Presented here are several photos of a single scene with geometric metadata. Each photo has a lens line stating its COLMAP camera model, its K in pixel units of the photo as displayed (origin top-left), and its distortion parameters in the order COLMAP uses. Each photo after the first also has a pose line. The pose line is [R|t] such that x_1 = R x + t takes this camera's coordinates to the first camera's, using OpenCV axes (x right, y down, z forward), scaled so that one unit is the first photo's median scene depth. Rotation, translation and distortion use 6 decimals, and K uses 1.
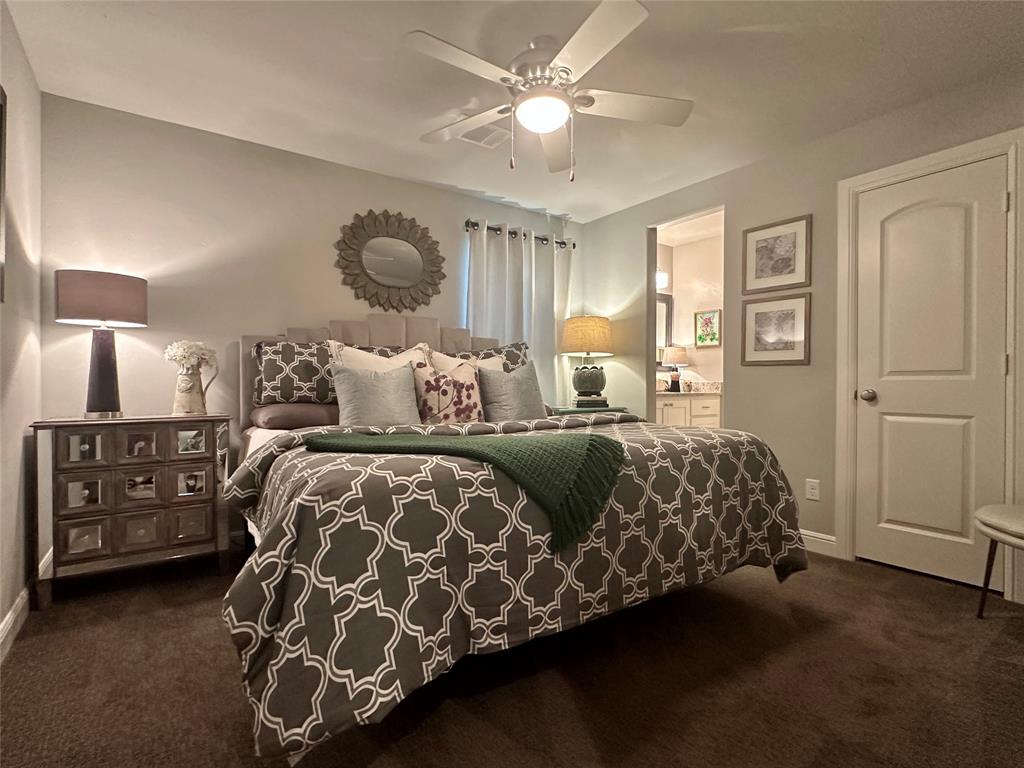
lens RADIAL K [[510.7, 0, 512.0], [0, 510.7, 384.0], [0, 0, 1]] dist [-0.000552, -0.000029]
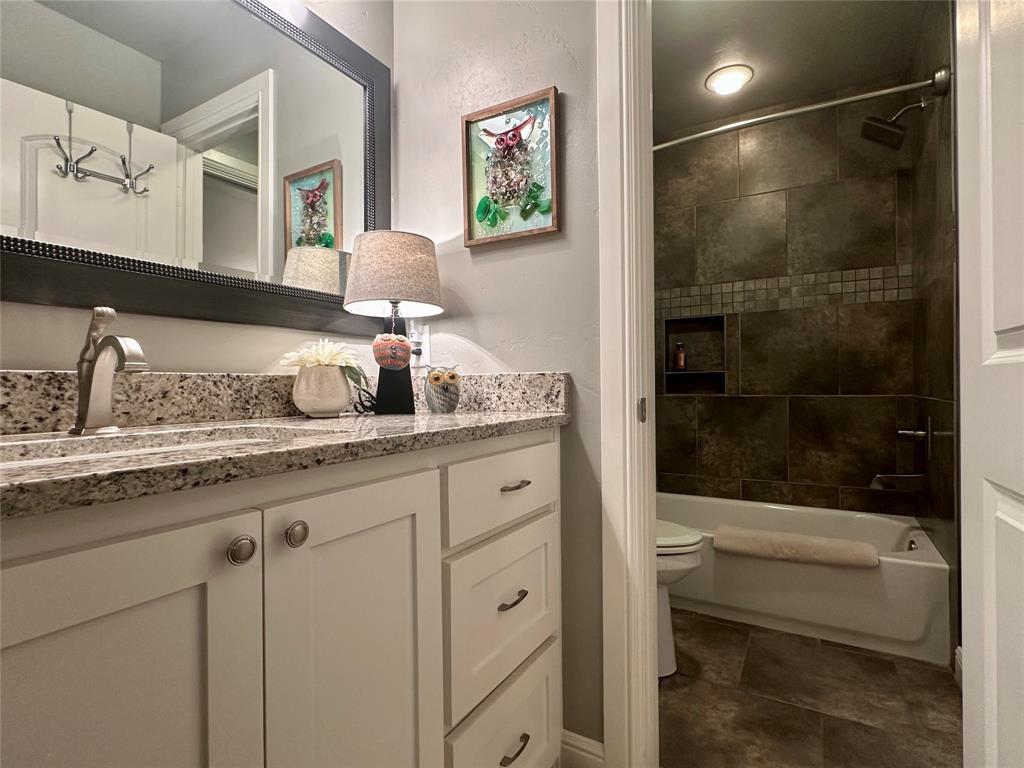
lens RADIAL K [[510.7, 0, 512.0], [0, 510.7, 384.0], [0, 0, 1]] dist [-0.000552, -0.000029]
pose [[0.914126, -0.009057, 0.405329, 0.271555], [0.012882, 0.999895, -0.006709, 0.003468], [-0.405225, 0.011355, 0.914146, 0.749042]]
